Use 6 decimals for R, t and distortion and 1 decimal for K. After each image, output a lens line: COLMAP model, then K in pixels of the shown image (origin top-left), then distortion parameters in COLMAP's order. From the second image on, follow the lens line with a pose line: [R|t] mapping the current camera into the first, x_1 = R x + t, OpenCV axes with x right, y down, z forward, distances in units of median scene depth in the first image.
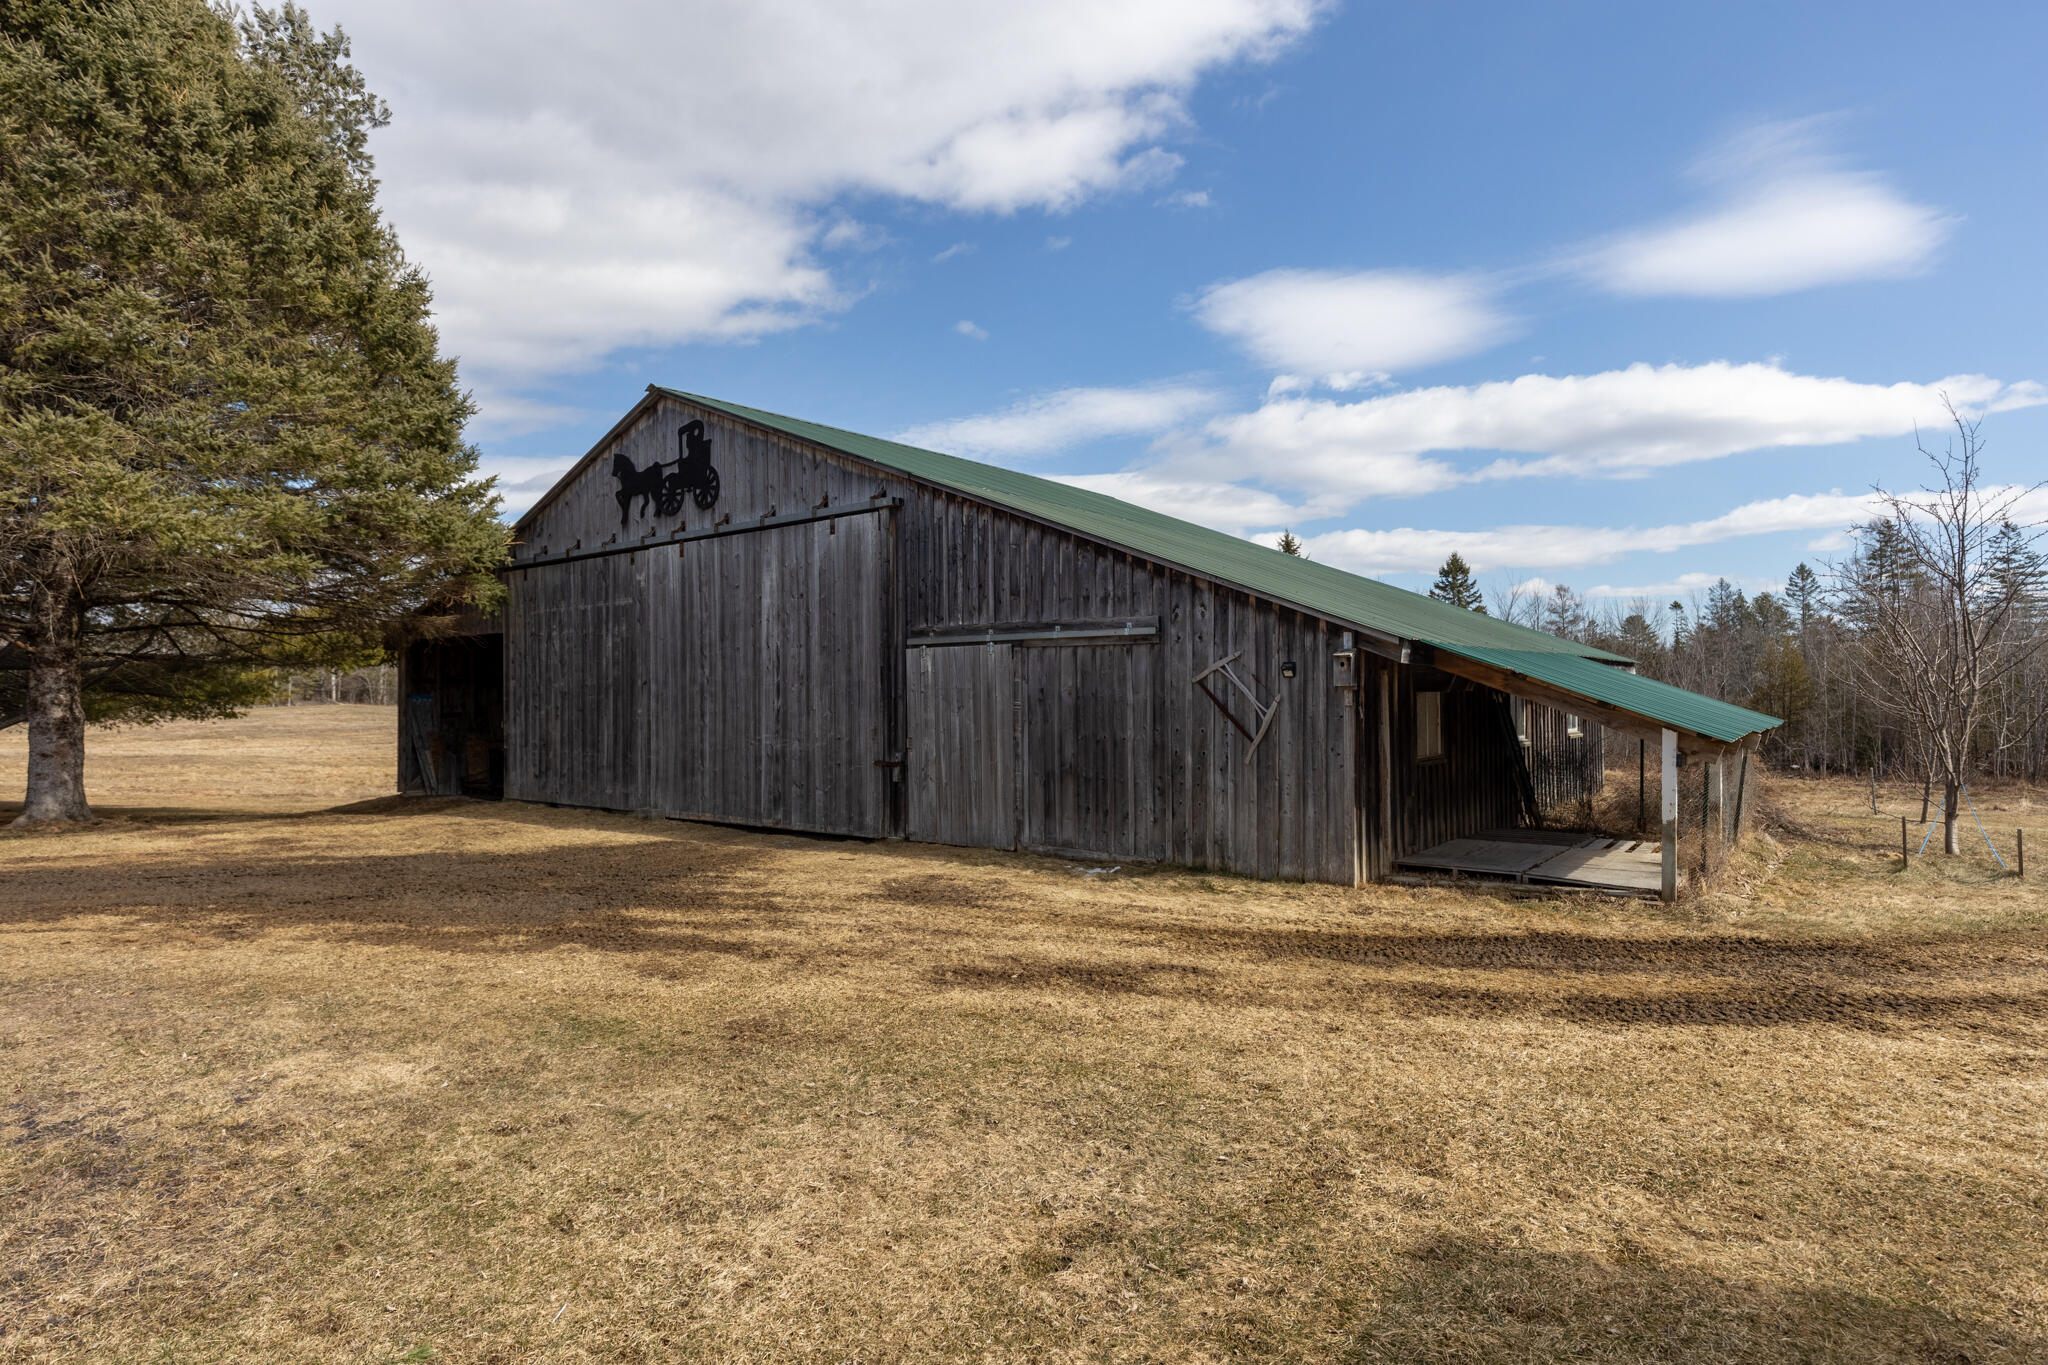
lens RADIAL K [[1085.3, 0, 1021.9], [0, 1085.3, 681.1], [0, 0, 1]] dist [-0.001098, -0.000336]
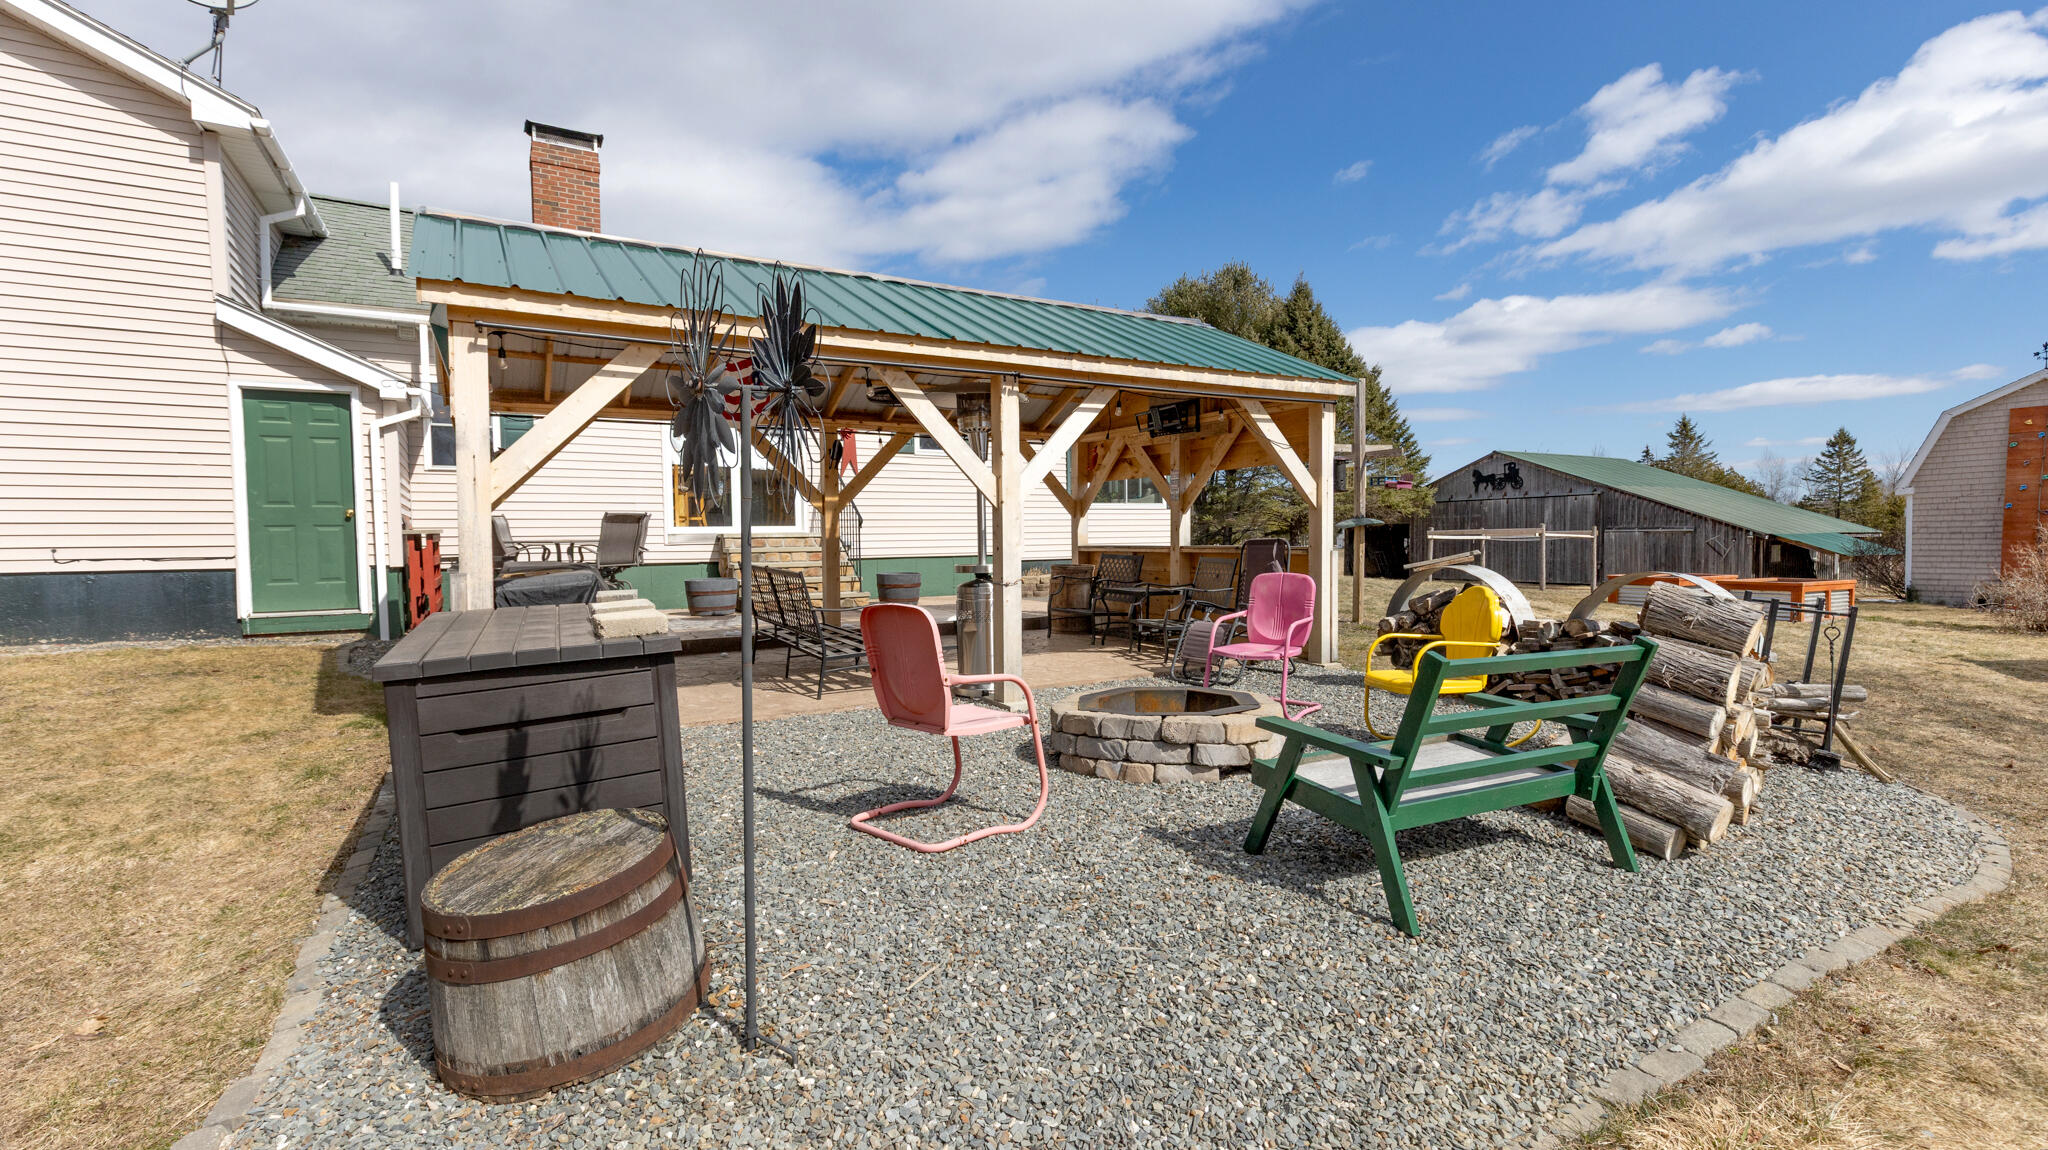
lens RADIAL K [[914.9, 0, 1017.9], [0, 914.9, 573.2], [0, 0, 1]] dist [0.003111, 0.000299]
pose [[0.934683, 0.013347, -0.355233, -0.721276], [0.005404, 0.998646, 0.051739, -0.053312], [0.355442, -0.050279, 0.933345, -2.205279]]
